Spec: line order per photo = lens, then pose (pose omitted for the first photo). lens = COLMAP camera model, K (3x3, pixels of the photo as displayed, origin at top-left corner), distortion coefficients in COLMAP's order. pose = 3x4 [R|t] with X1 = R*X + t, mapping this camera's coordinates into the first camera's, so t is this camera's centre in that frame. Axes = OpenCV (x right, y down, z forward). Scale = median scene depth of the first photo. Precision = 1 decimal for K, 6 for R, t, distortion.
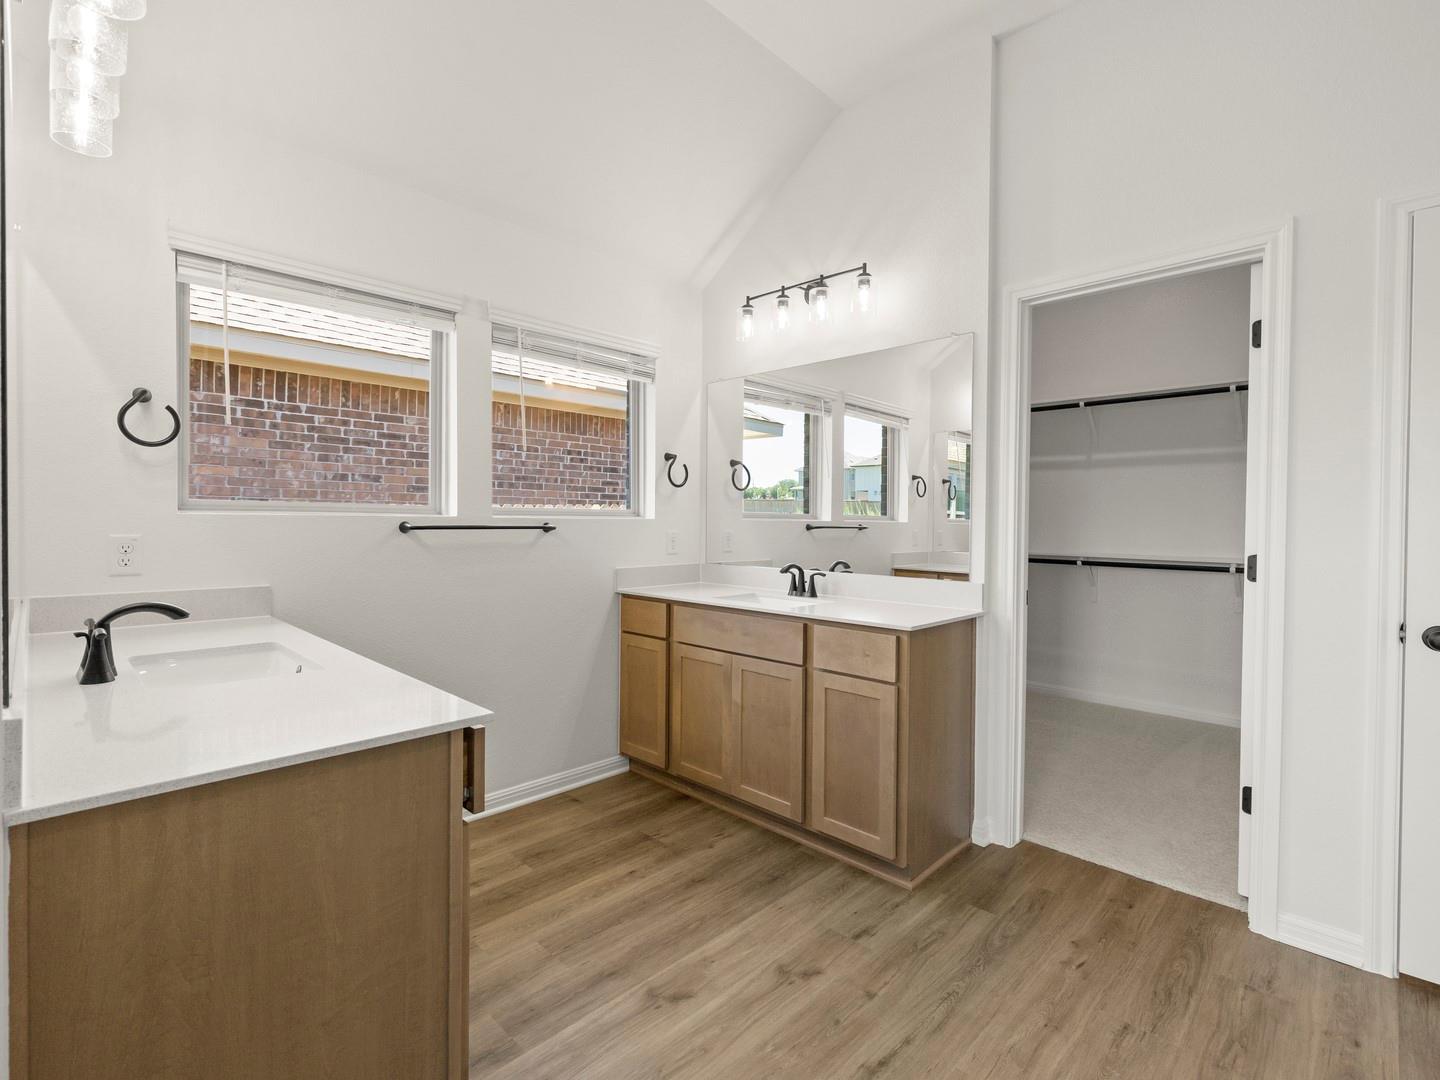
lens RADIAL K [[679.5, 0, 719.5], [0, 679.5, 529.2], [0, 0, 1]] dist [0.001406, 0.000495]
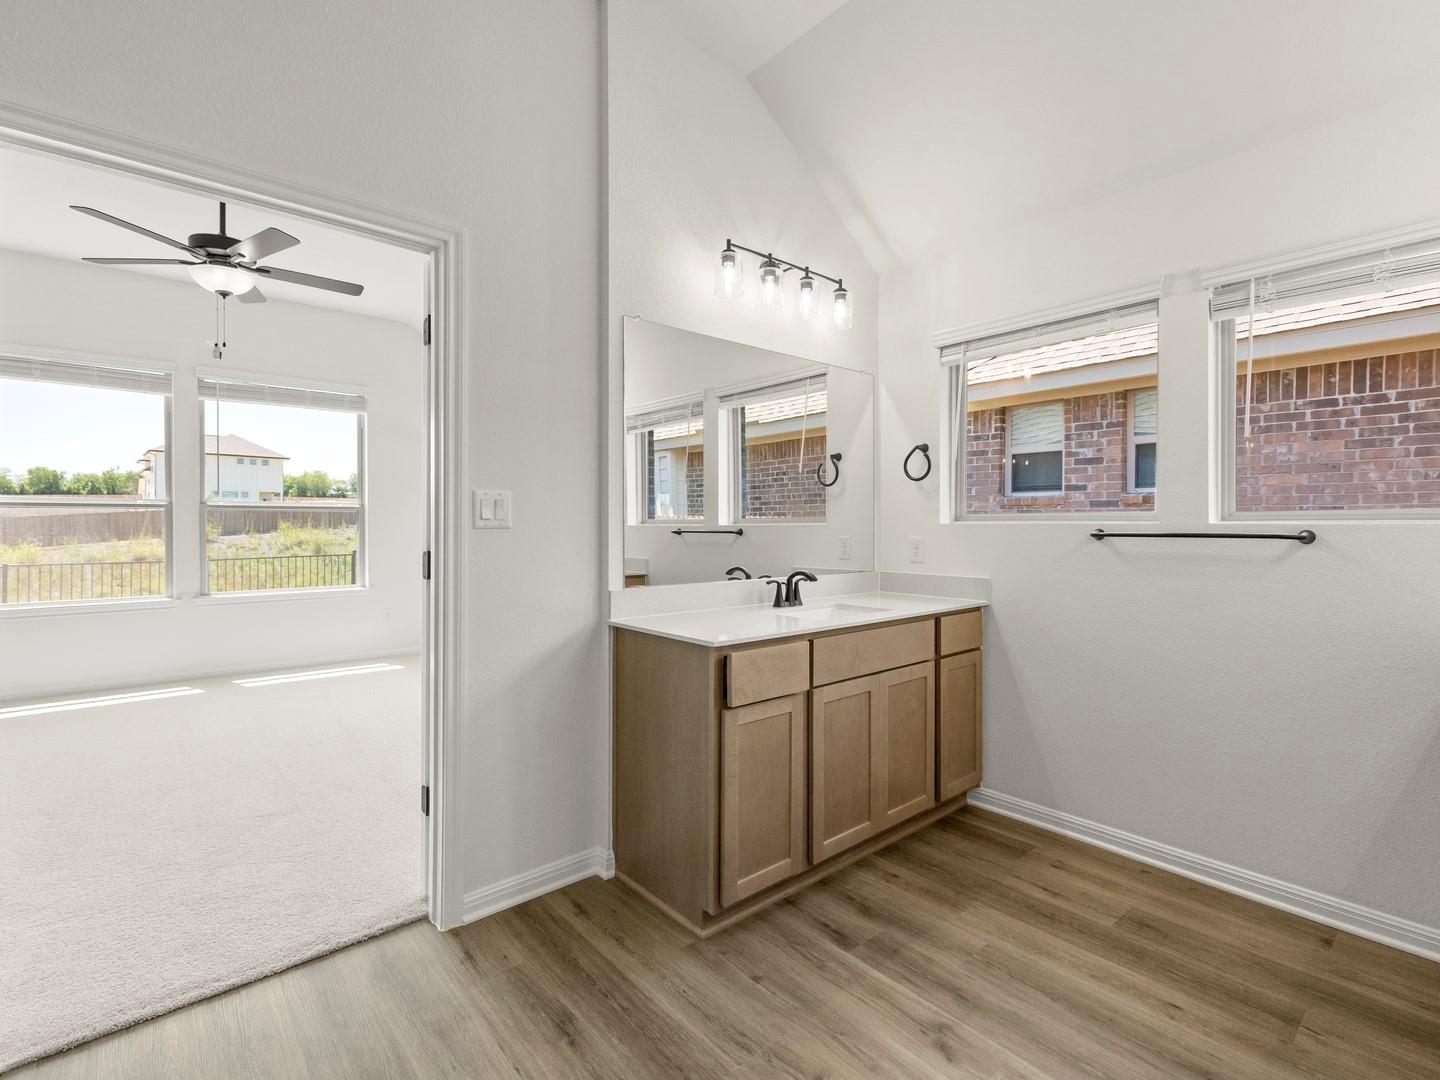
lens RADIAL K [[679.5, 0, 719.5], [0, 679.5, 529.2], [0, 0, 1]] dist [0.001406, 0.000495]
pose [[-0.081493, -0.003197, -0.996669, 0.306130], [-0.015358, 0.999880, -0.001952, -0.000017], [0.996556, 0.015147, -0.081532, 0.268242]]
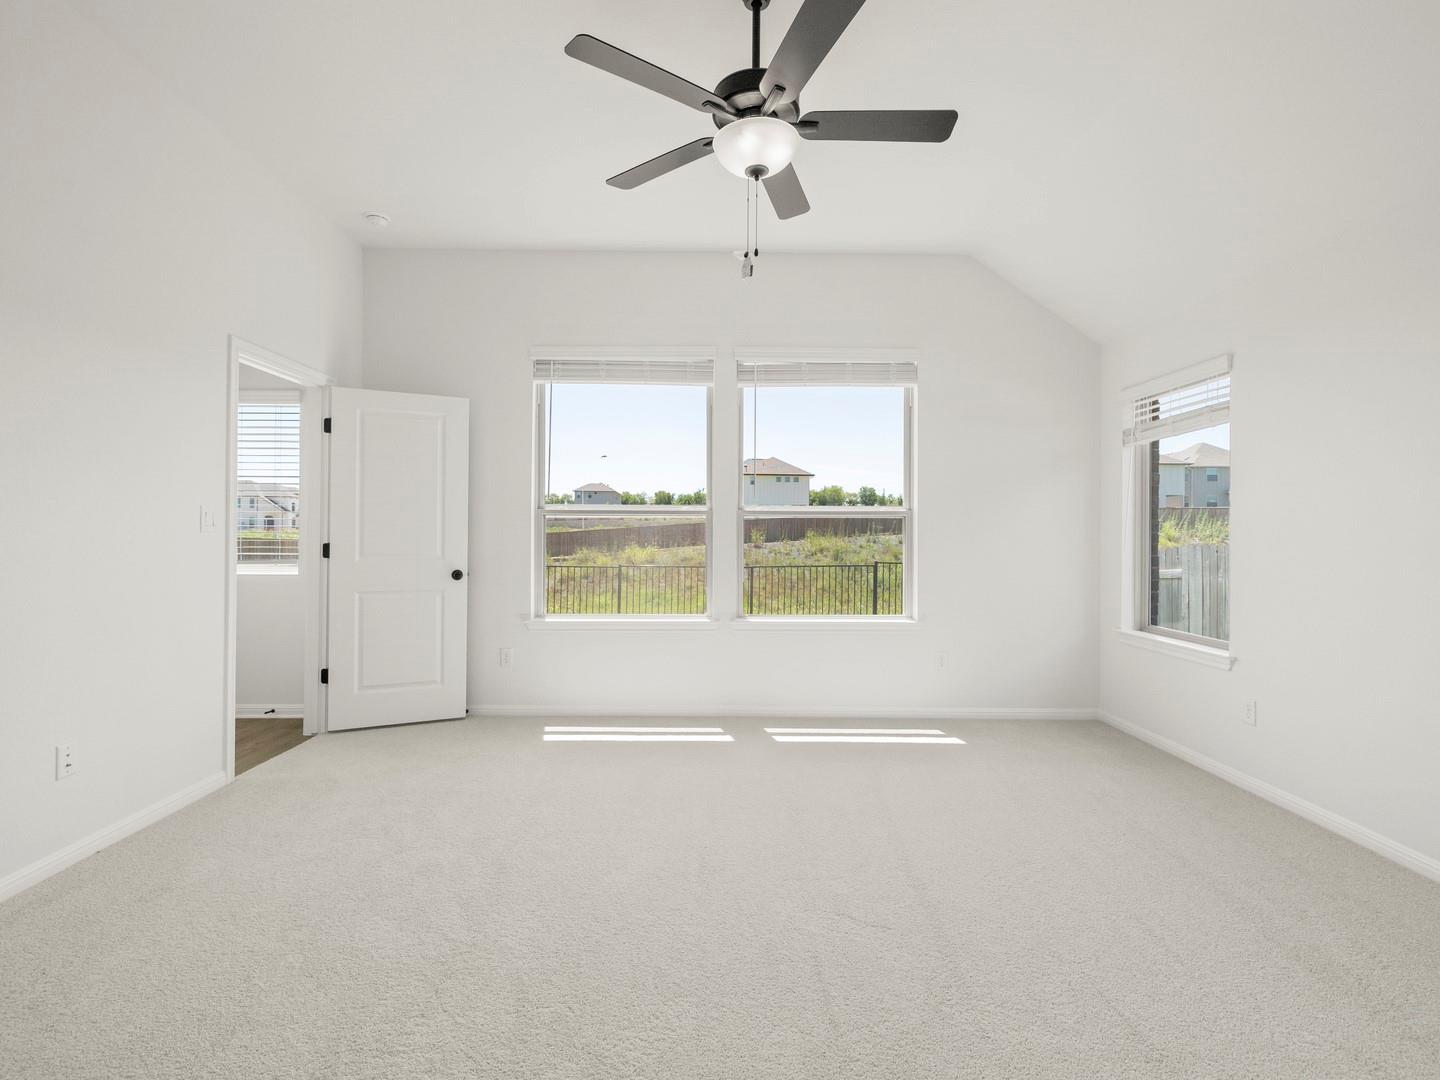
lens RADIAL K [[679.5, 0, 719.5], [0, 679.5, 529.2], [0, 0, 1]] dist [0.001406, 0.000495]
pose [[-0.704395, -0.017218, -0.709600, 0.220297], [-0.022762, 0.999740, -0.001663, -0.000301], [0.709444, 0.014980, -0.704603, 0.197476]]
